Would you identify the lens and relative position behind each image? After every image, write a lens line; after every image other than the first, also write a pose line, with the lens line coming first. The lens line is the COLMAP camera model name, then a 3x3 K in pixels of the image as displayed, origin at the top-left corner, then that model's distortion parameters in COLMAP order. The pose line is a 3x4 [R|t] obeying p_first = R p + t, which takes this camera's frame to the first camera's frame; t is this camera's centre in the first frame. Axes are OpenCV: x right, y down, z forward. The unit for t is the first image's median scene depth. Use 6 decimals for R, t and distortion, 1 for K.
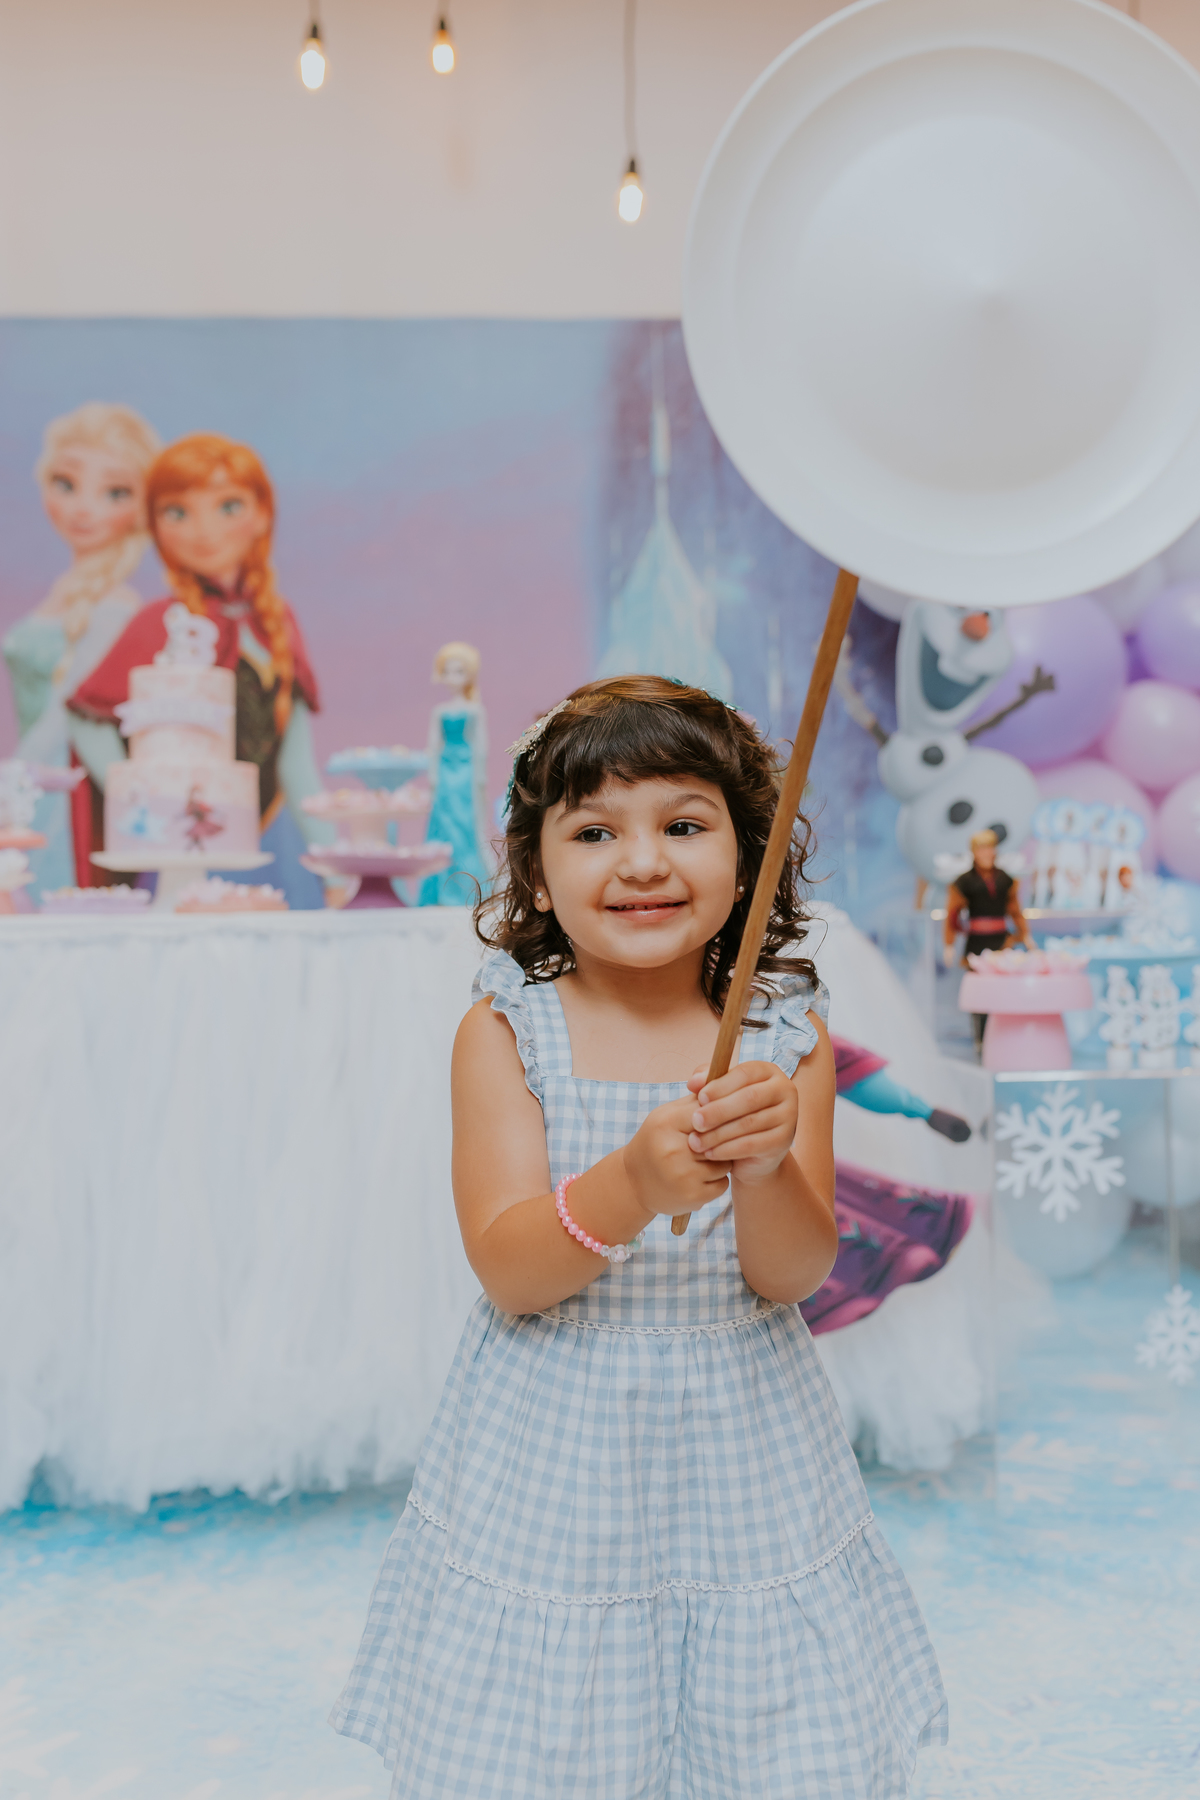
lens RADIAL K [[1825.5, 0, 602.5], [0, 1825.5, 867.1], [0, 0, 1]] dist [-0.002664, 0.008632]
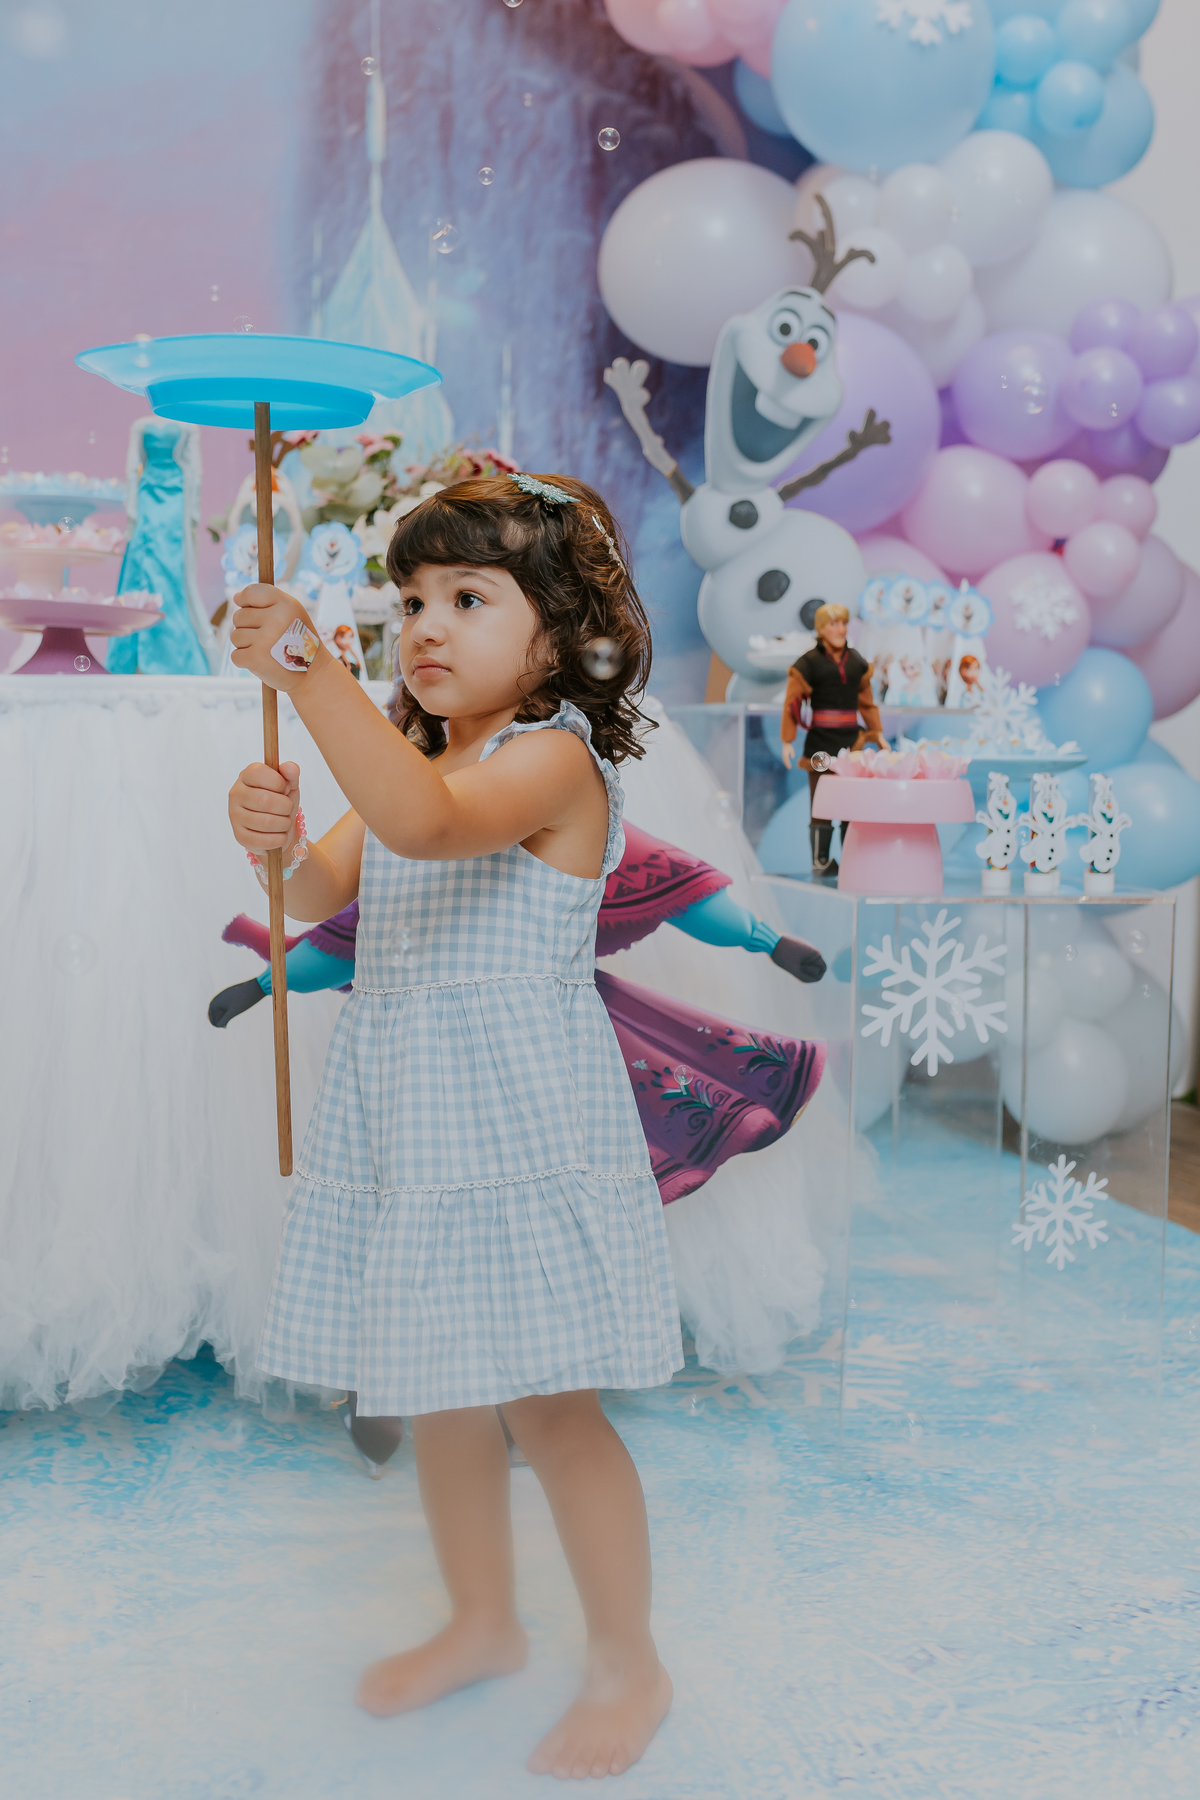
lens RADIAL K [[2118.6, 0, 513.6], [0, 2118.6, 808.1], [0, 0, 1]] dist [-0.003719, 0.007363]
pose [[0.987897, 0.026139, 0.152892, -0.068182], [-0.035876, 0.997476, 0.061273, 0.017248], [-0.150904, -0.066016, 0.986342, 0.074910]]
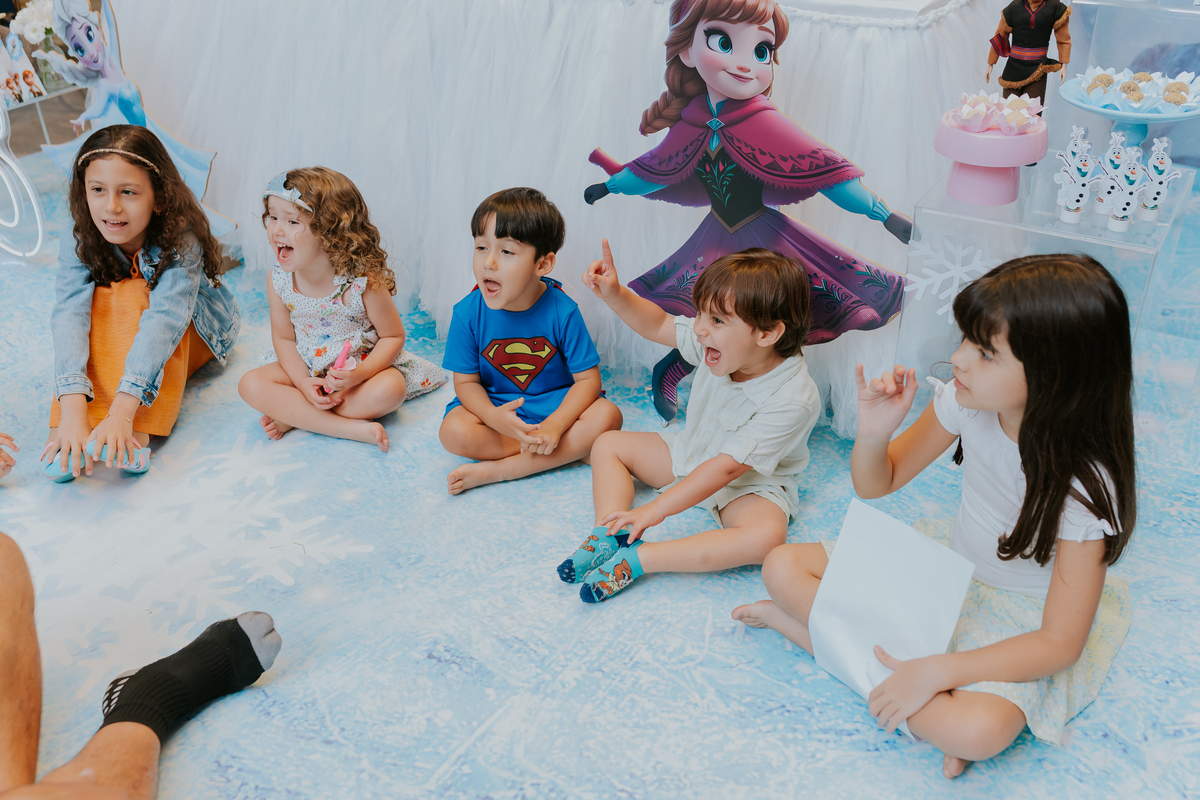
lens RADIAL K [[1147.8, 0, 595.2], [0, 1147.8, 413.0], [0, 0, 1]] dist [0.003243, 0.006656]
pose [[0.825528, 0.292849, -0.482434, 0.365618], [0.030500, 0.830433, 0.556283, -0.173236], [0.563536, -0.473942, 0.676614, 0.220159]]
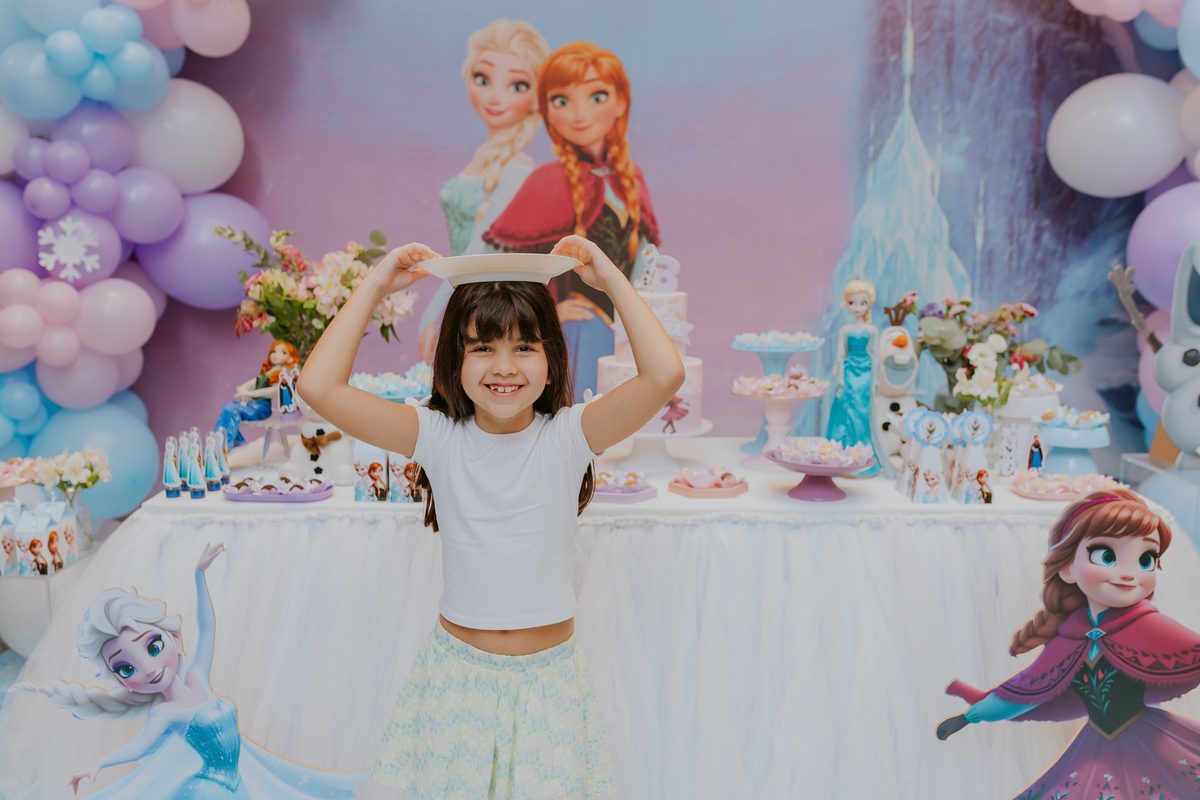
lens RADIAL K [[1150.1, 0, 608.8], [0, 1150.1, 404.7], [0, 0, 1]] dist [-0.003467, 0.009103]
pose [[0.998733, 0.024451, -0.043993, -0.234822], [-0.016417, 0.984521, 0.174497, -0.183818], [0.047578, -0.173554, 0.983674, 0.136887]]
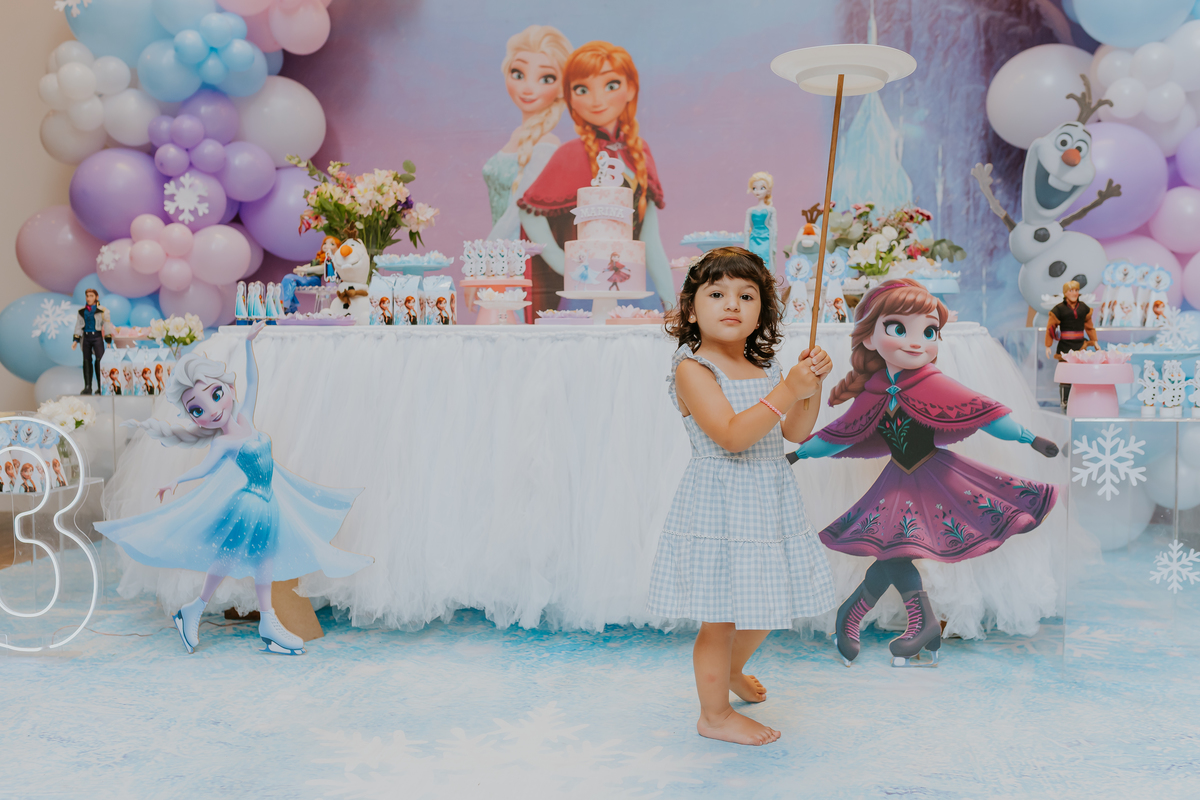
lens RADIAL K [[1177.9, 0, 607.0], [0, 1177.9, 412.6], [0, 0, 1]] dist [-0.004534, 0.007529]
pose [[0.986619, 0.022302, -0.161510, -0.039218], [-0.006681, 0.995299, 0.096622, -0.000057], [0.162906, -0.094250, 0.982130, -0.163507]]
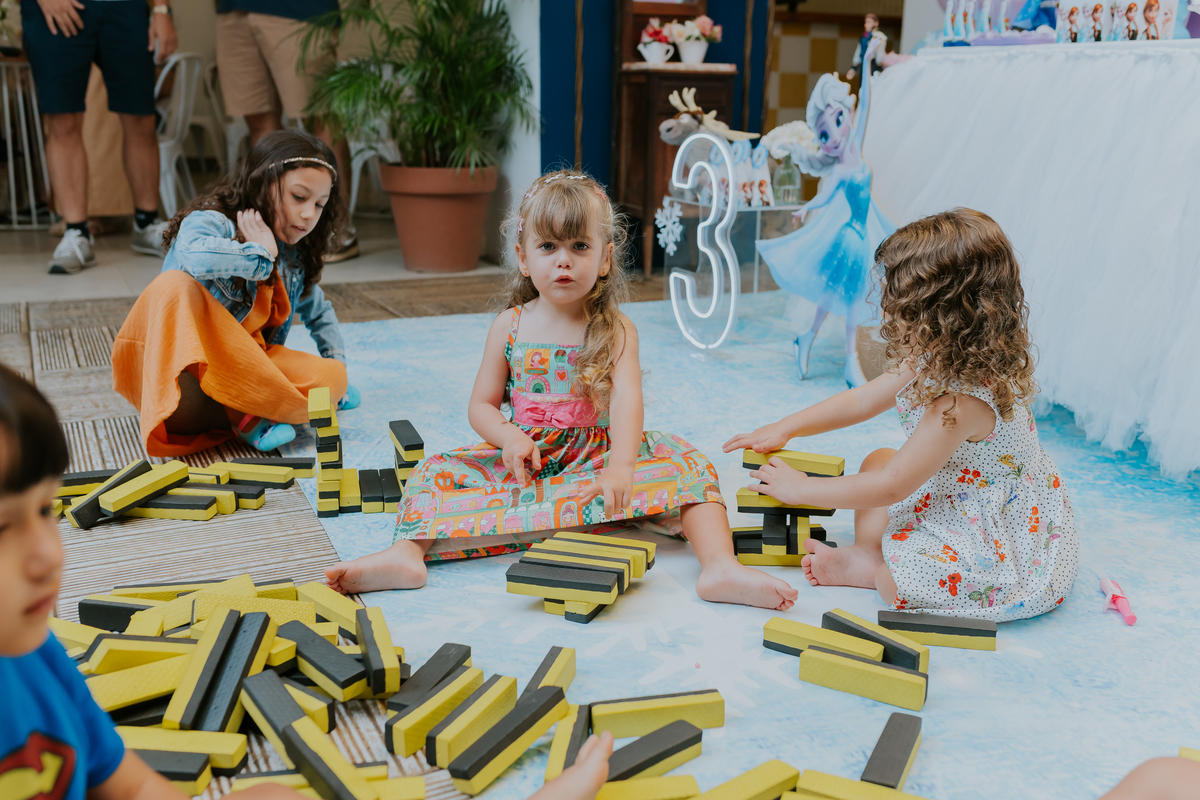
lens RADIAL K [[1150.1, 0, 608.8], [0, 1150.1, 404.7], [0, 0, 1]] dist [-0.003467, 0.009103]
pose [[0.392439, 0.265892, -0.880507, 0.280675], [0.008729, 0.956184, 0.292635, 0.030600], [0.919737, -0.122527, 0.372923, 0.226905]]
